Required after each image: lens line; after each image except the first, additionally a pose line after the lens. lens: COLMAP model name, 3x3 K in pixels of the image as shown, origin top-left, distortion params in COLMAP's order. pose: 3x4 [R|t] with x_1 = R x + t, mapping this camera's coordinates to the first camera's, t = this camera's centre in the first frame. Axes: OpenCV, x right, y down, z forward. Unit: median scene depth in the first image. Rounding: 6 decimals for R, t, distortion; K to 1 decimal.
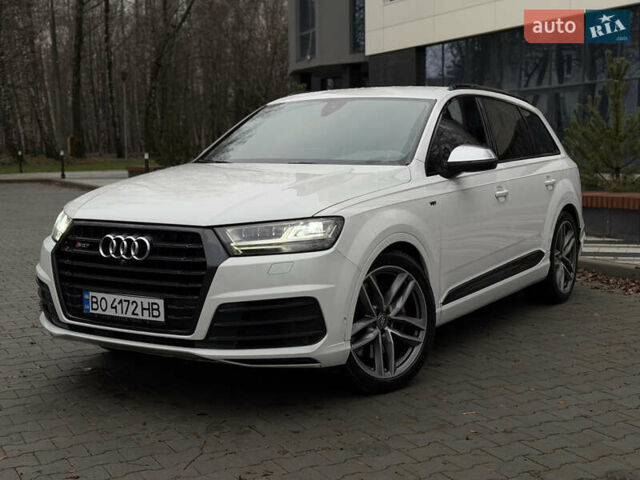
lens RADIAL K [[885.1, 0, 314.0], [0, 885.1, 246.6], [0, 0, 1]] dist [0.106602, 0.000000]
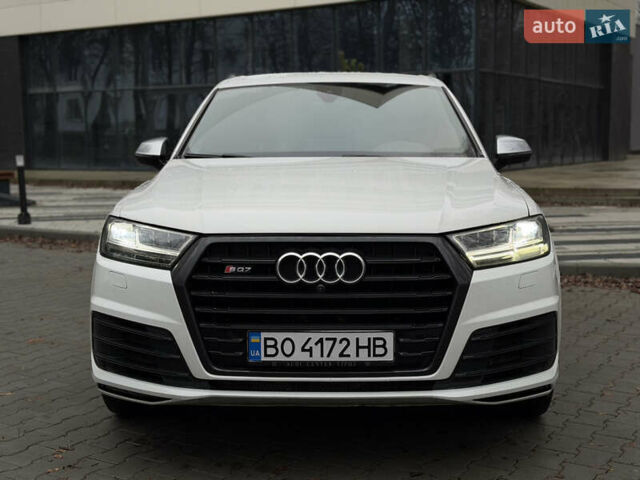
lens RADIAL K [[885.1, 0, 319.5], [0, 885.1, 243.5], [0, 0, 1]] dist [0.106602, 0.000000]
pose [[0.869317, -0.054380, 0.491254, -0.562636], [0.057067, 0.998325, 0.009526, -0.025958], [-0.490949, 0.019753, 0.870964, 0.344912]]
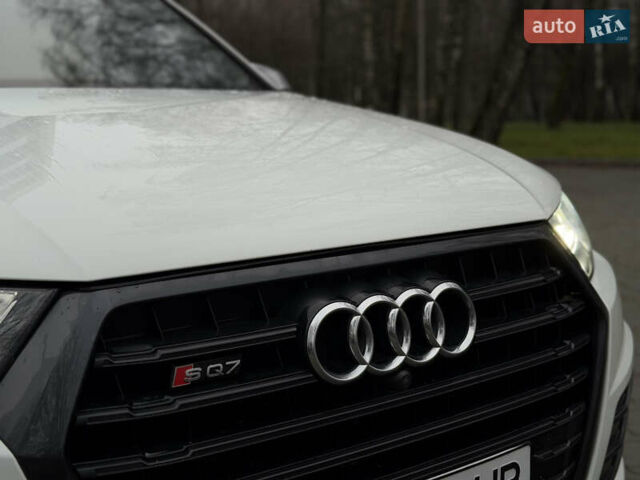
lens RADIAL K [[885.1, 0, 319.5], [0, 885.1, 239.8], [0, 0, 1]] dist [0.106602, 0.000000]
pose [[0.384831, -0.138375, 0.912556, -0.481646], [0.126638, 0.987264, 0.096299, -0.060069], [-0.914258, 0.078506, 0.397453, 0.878718]]
